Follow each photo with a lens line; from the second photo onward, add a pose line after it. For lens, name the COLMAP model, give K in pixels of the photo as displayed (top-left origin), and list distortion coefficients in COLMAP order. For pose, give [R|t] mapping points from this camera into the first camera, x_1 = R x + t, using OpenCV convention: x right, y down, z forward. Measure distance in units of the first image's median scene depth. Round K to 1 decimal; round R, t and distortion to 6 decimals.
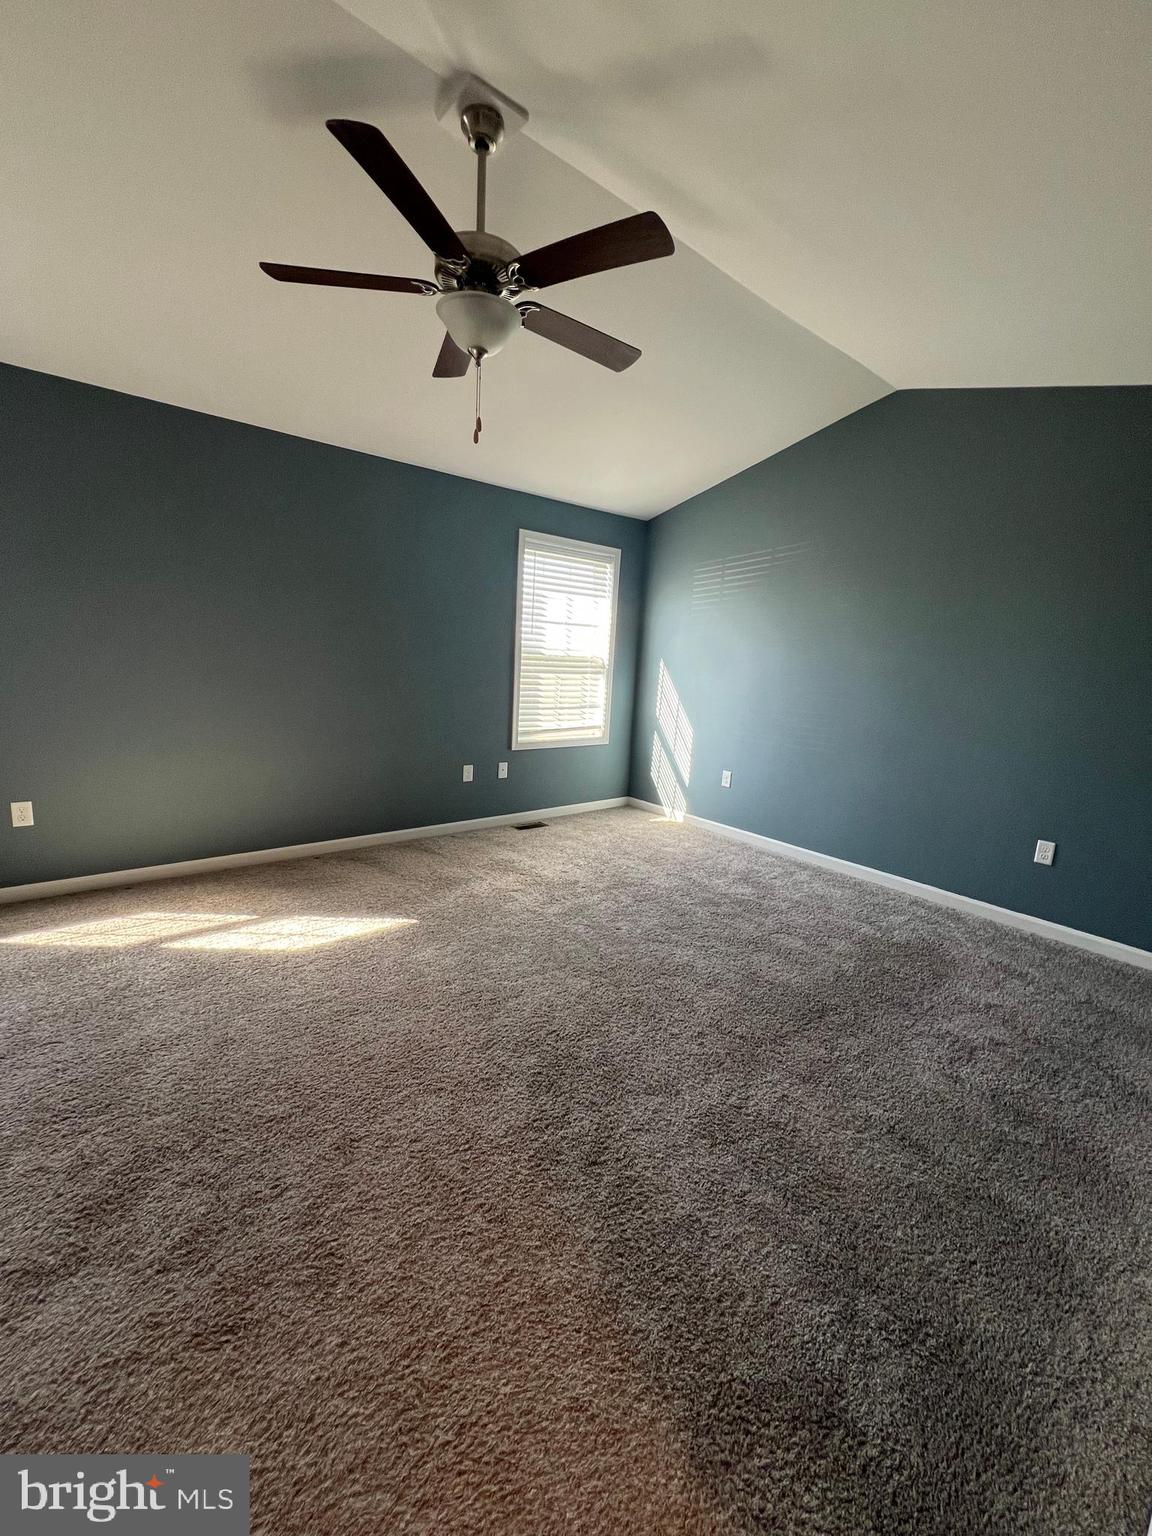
lens RADIAL K [[615.7, 0, 573.9], [0, 615.7, 772.3], [0, 0, 1]] dist [-0.000337, -0.000159]
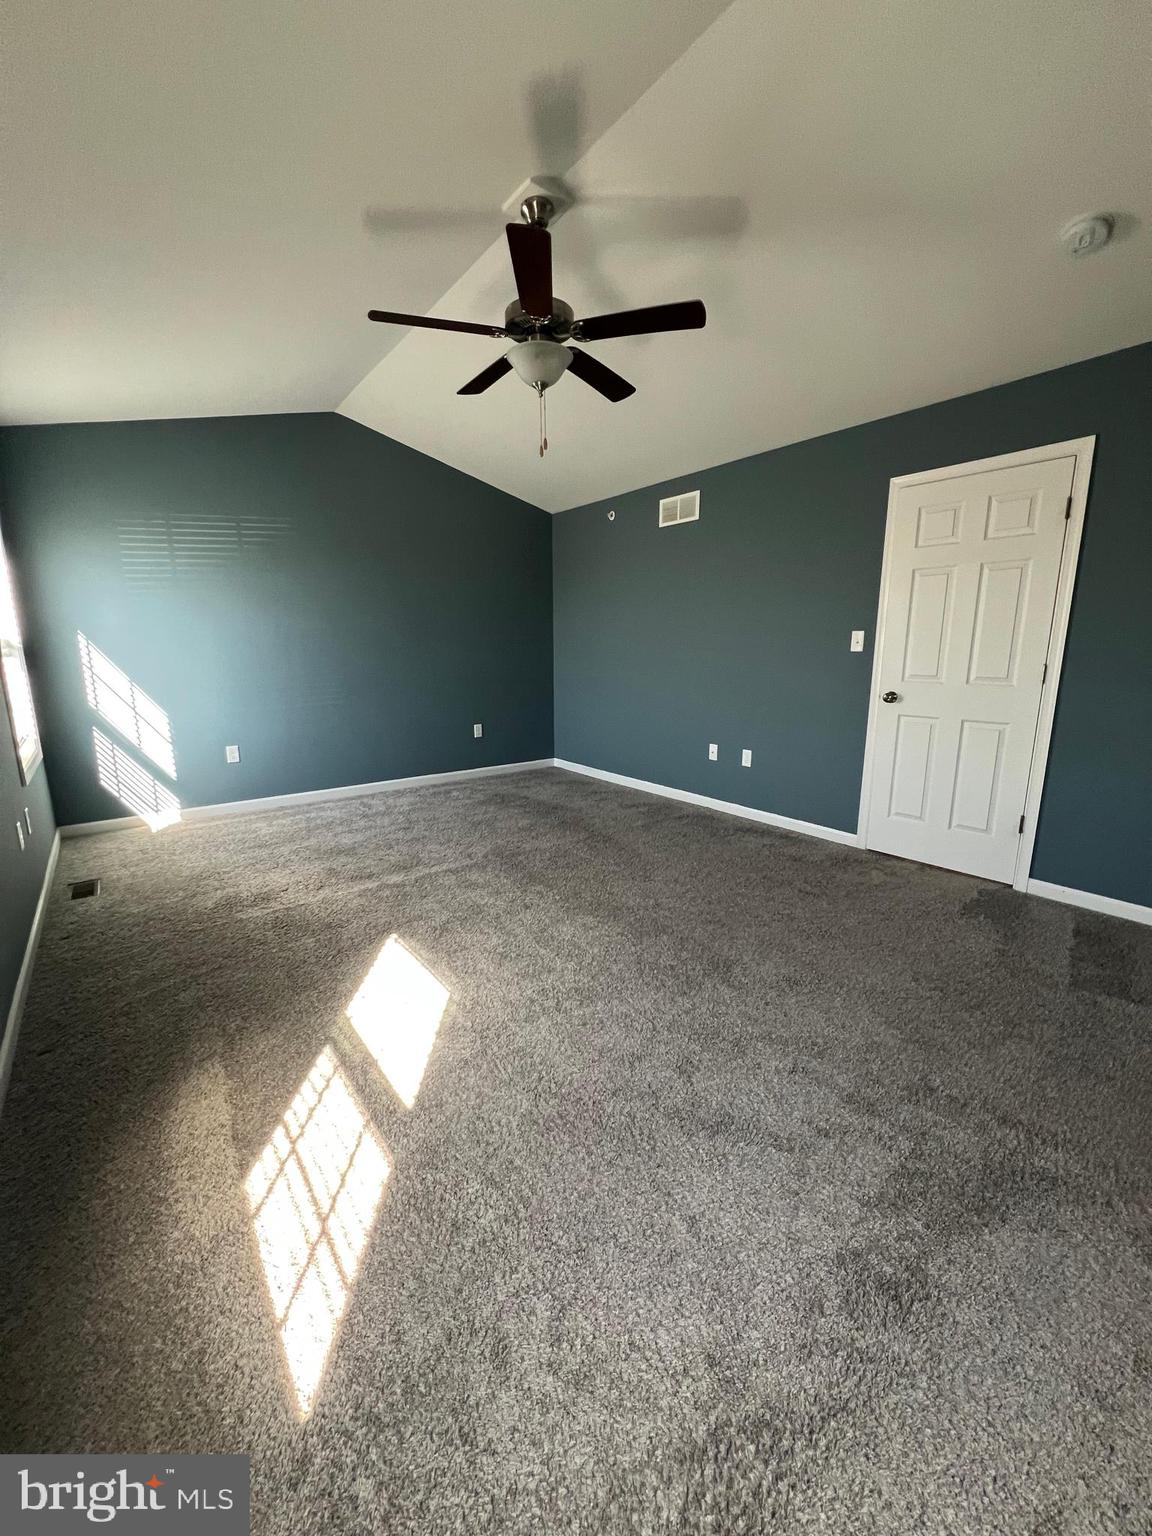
lens RADIAL K [[613.9, 0, 574.8], [0, 613.9, 772.3], [0, 0, 1]] dist [-0.000665, 0.000300]
pose [[0.032113, -0.252858, 0.966970, -0.783489], [0.197586, 0.949982, 0.241854, -0.104331], [-0.979759, 0.183293, 0.080468, 0.479633]]
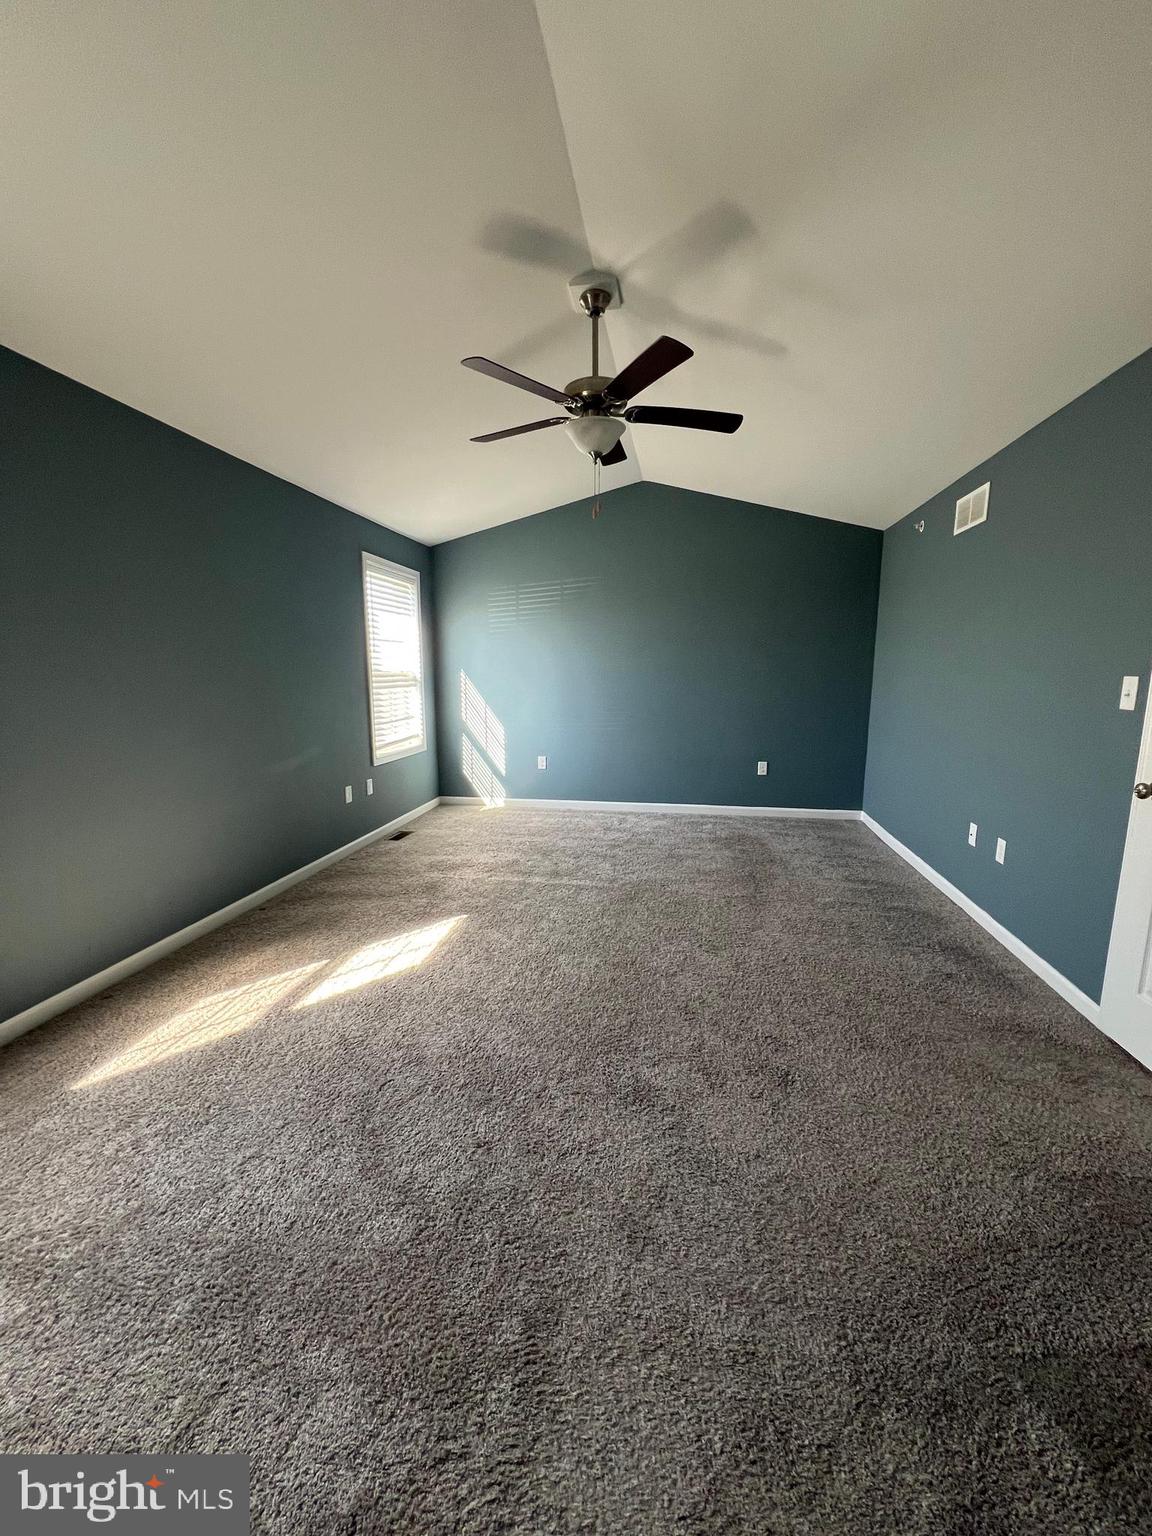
lens RADIAL K [[615.7, 0, 573.9], [0, 615.7, 772.3], [0, 0, 1]] dist [-0.000337, -0.000159]
pose [[0.754645, -0.159434, 0.636468, -0.584832], [0.164812, 0.984989, 0.051324, -0.027495], [-0.635096, 0.066166, 0.769594, 0.006490]]
